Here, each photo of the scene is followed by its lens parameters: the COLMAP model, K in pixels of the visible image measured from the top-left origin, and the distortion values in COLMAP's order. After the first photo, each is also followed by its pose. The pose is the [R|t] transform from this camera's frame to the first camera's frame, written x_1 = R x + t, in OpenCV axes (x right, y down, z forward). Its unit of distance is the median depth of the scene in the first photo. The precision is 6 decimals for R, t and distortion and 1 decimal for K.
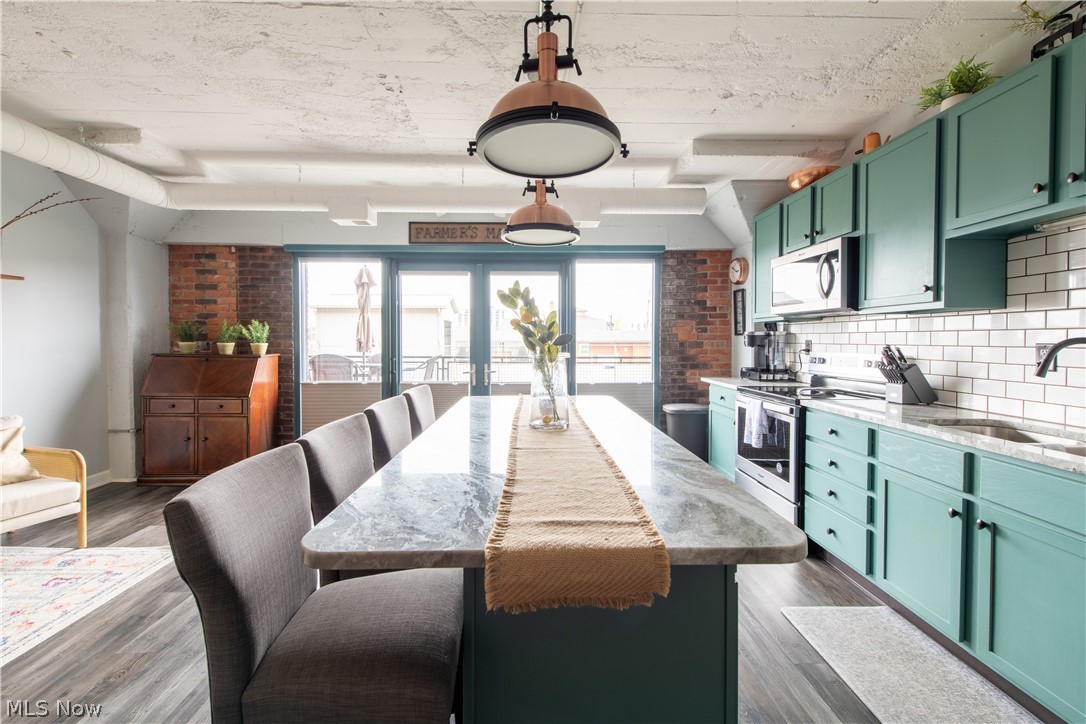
lens RADIAL K [[442.3, 0, 543.5], [0, 442.3, 346.7], [0, 0, 1]] dist [0.008101, -0.000359]
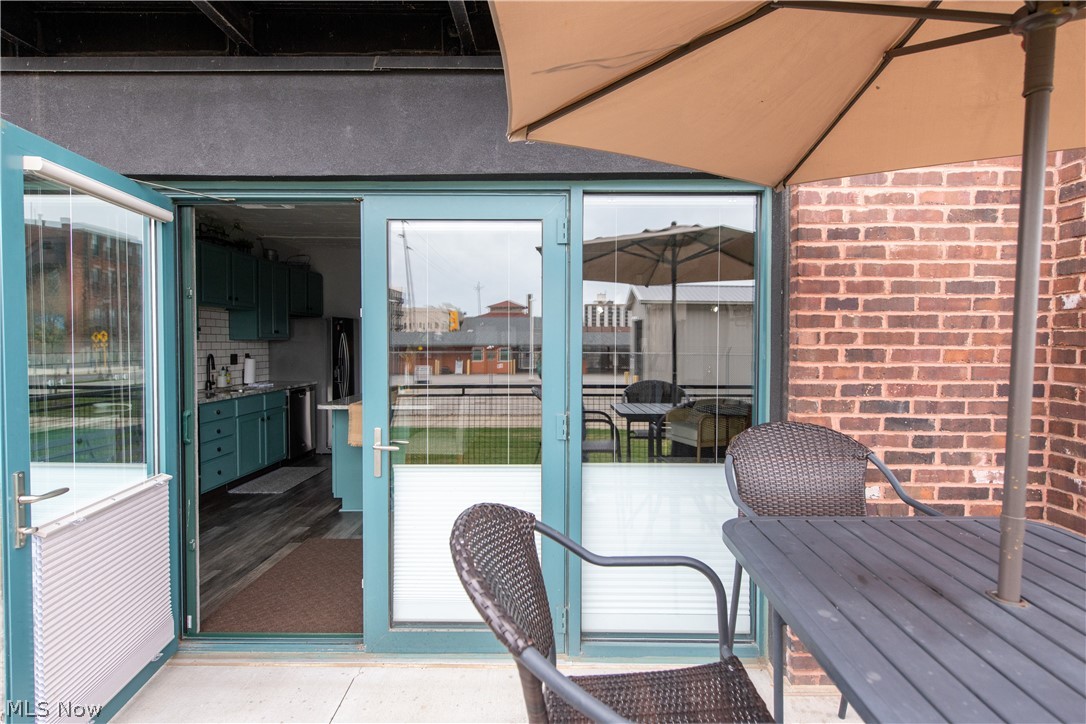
lens RADIAL K [[523.2, 0, 549.9], [0, 523.2, 358.7], [0, 0, 1]] dist [0.003021, 0.000074]
pose [[-0.999126, -0.002860, 0.041700, -0.447372], [-0.000866, 0.998859, 0.047743, -0.068222], [-0.041789, 0.047665, -0.997989, 1.939075]]
